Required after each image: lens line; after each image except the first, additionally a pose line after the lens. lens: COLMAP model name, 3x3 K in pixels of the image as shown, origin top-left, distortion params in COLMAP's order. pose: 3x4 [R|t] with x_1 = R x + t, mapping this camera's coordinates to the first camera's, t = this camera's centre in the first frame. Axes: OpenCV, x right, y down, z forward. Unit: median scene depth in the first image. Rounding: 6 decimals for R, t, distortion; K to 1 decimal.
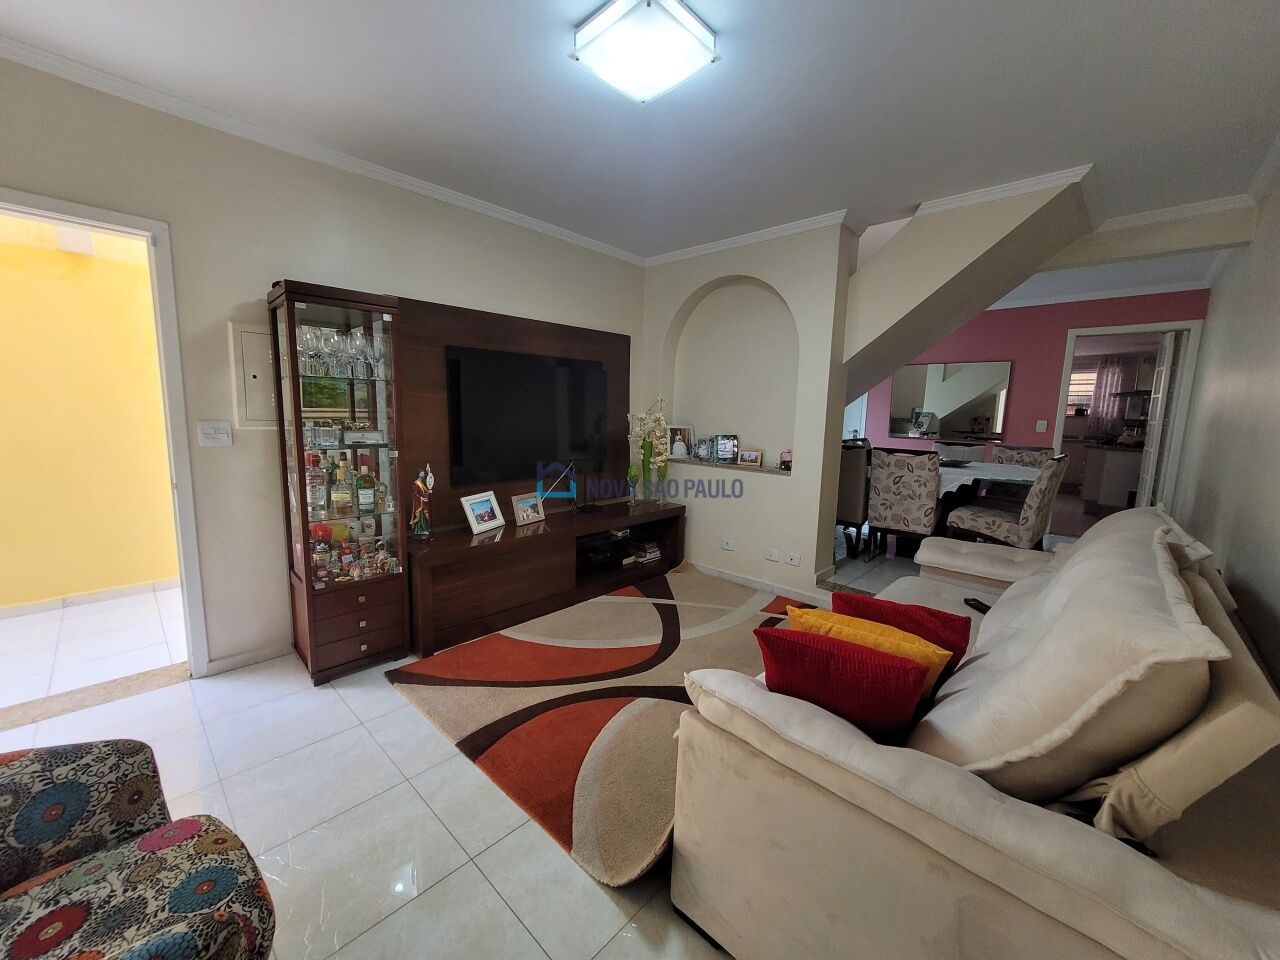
lens RADIAL K [[500.9, 0, 642.9], [0, 500.9, 475.7], [0, 0, 1]] dist [0.000931, -0.000258]
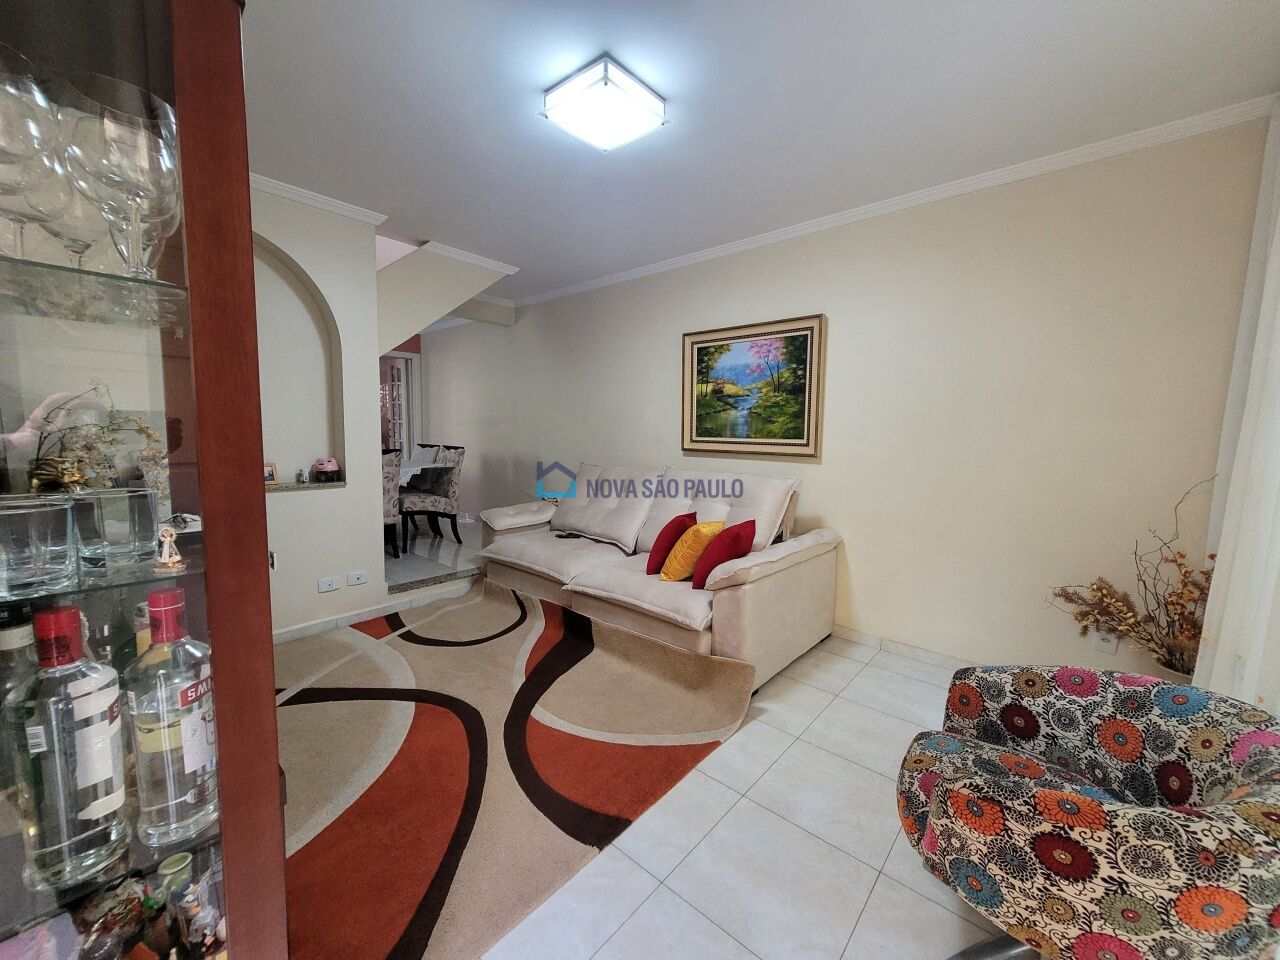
lens RADIAL K [[500.9, 0, 642.9], [0, 500.9, 475.7], [0, 0, 1]] dist [0.000931, -0.000258]
pose [[-0.041026, -0.120914, 0.991815, -0.701756], [0.114973, 0.985485, 0.124898, -0.081345], [-0.992521, 0.119156, -0.026529, 0.578122]]
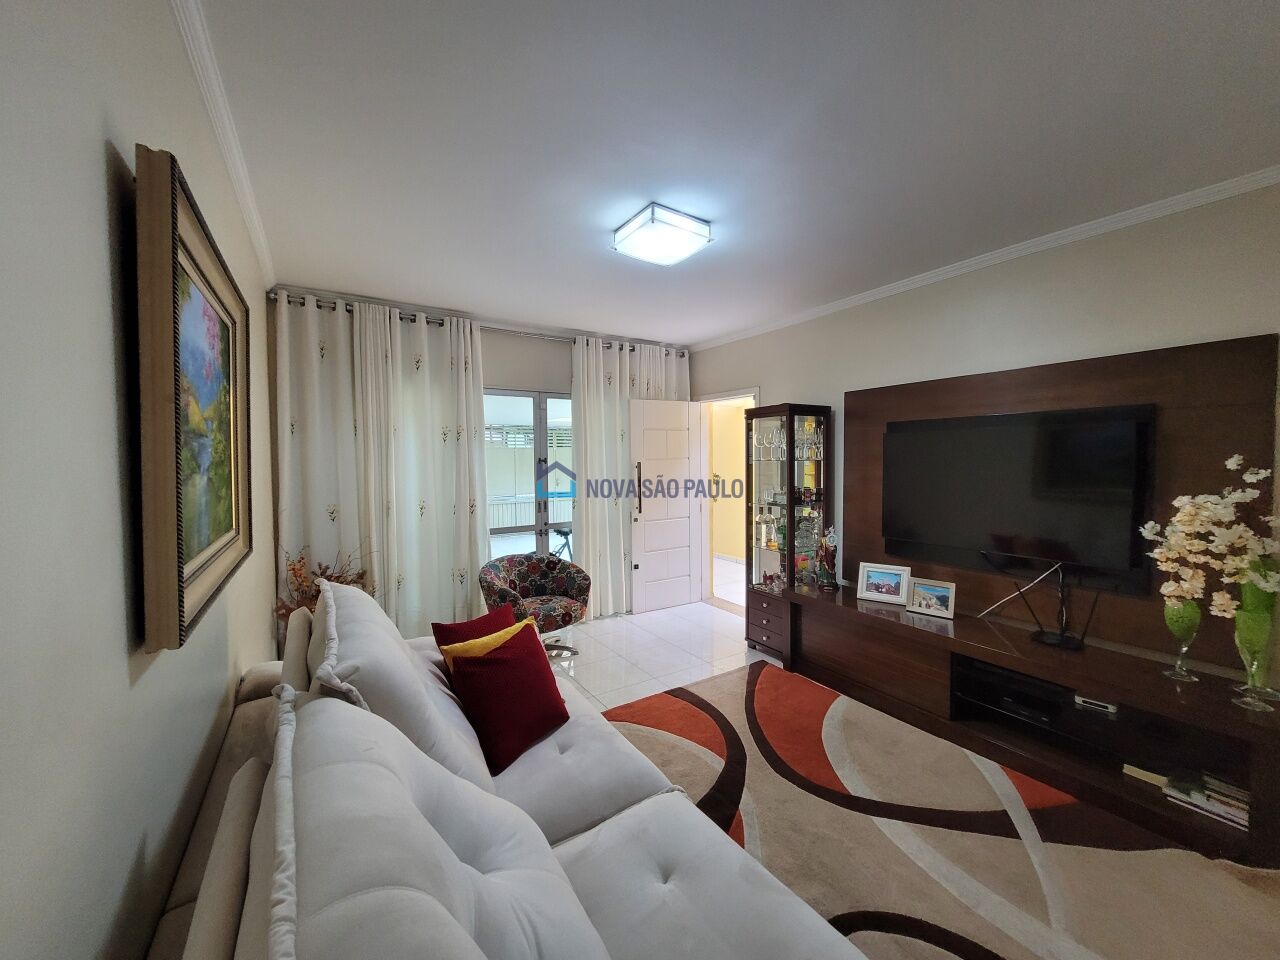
lens RADIAL K [[500.9, 0, 642.9], [0, 500.9, 475.7], [0, 0, 1]] dist [0.000931, -0.000258]
pose [[-0.244874, 0.004844, -0.969543, 0.795496], [-0.133129, 0.990348, 0.038572, -0.119258], [0.960371, 0.138520, -0.241865, 0.770999]]
